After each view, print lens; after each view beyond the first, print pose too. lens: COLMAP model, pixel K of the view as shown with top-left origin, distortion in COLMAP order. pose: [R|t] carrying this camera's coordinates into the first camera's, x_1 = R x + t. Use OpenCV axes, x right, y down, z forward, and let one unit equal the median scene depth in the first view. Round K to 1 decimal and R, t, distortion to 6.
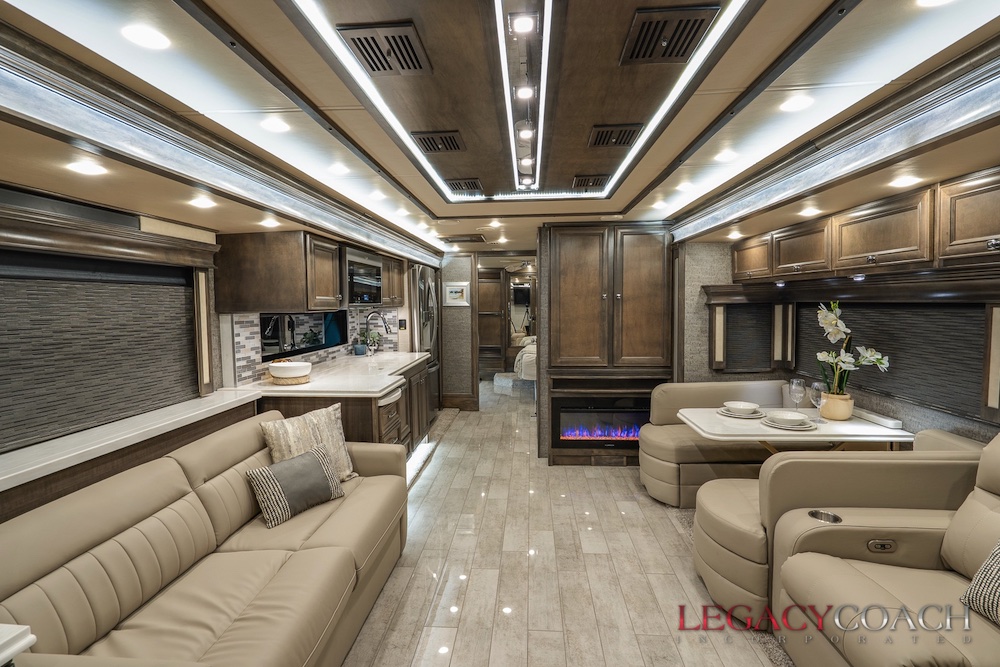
lens RADIAL K [[459.4, 0, 491.7], [0, 459.4, 327.5], [0, 0, 1]] dist [0.007045, -0.000016]
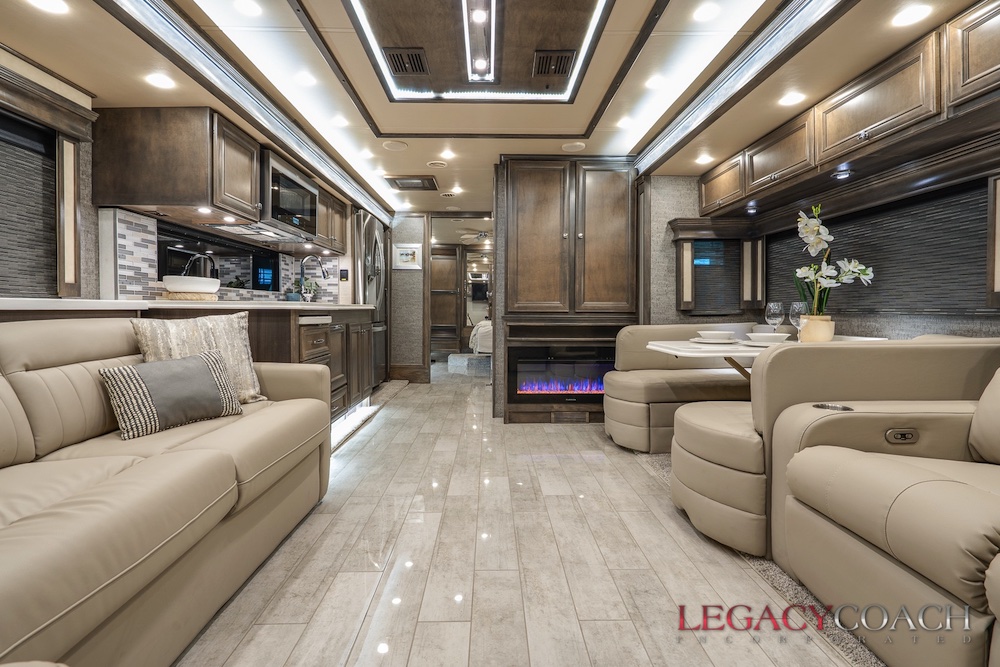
lens RADIAL K [[459.4, 0, 490.0], [0, 459.4, 313.3], [0, 0, 1]] dist [0.007045, -0.000016]
pose [[0.996180, 0.012530, 0.086424, 0.023796], [-0.008431, 0.998830, -0.047628, 0.191542], [-0.086919, 0.046717, 0.995119, 0.149260]]
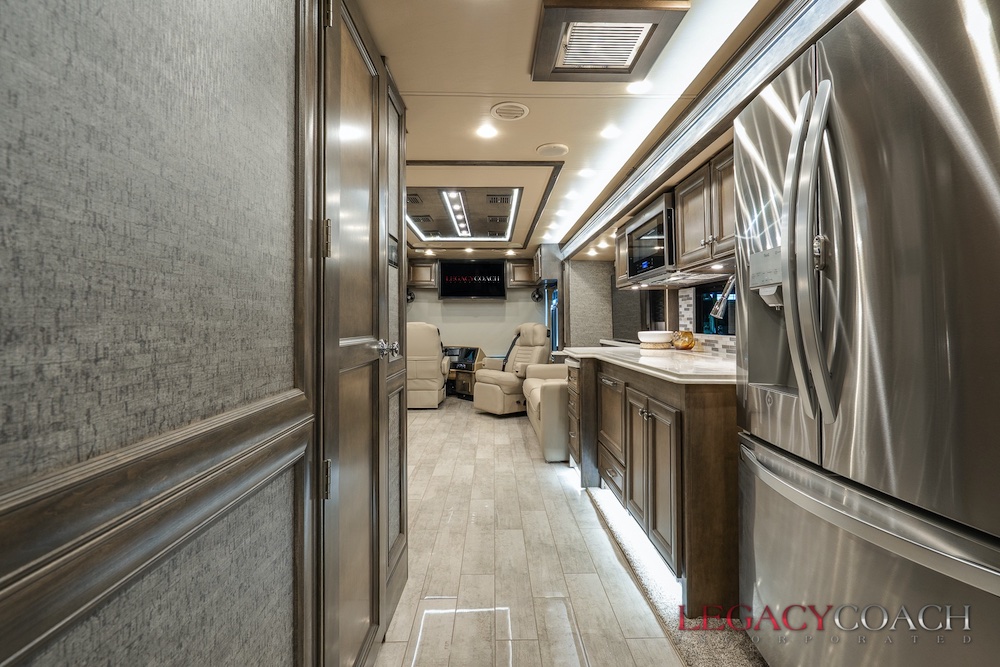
lens RADIAL K [[459.4, 0, 500.6], [0, 459.4, 310.3], [0, 0, 1]] dist [0.007045, -0.000016]
pose [[-0.994550, 0.010729, -0.103711, 0.079542], [0.007912, 0.999589, 0.027536, -0.011852], [0.103964, 0.026566, -0.994226, 2.303489]]
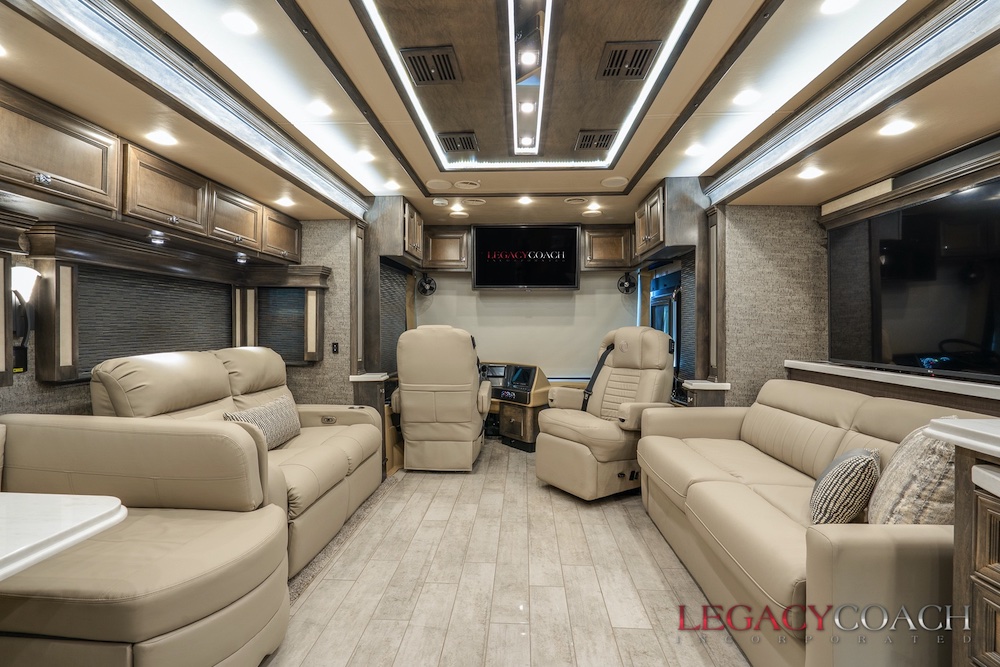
lens RADIAL K [[459.4, 0, 497.9], [0, 459.4, 327.8], [0, 0, 1]] dist [0.007045, -0.000016]
pose [[-0.999510, 0.011017, -0.029310, 0.116819], [0.009259, 0.998189, 0.059440, 0.035007], [0.029911, 0.059139, -0.997802, 1.355986]]
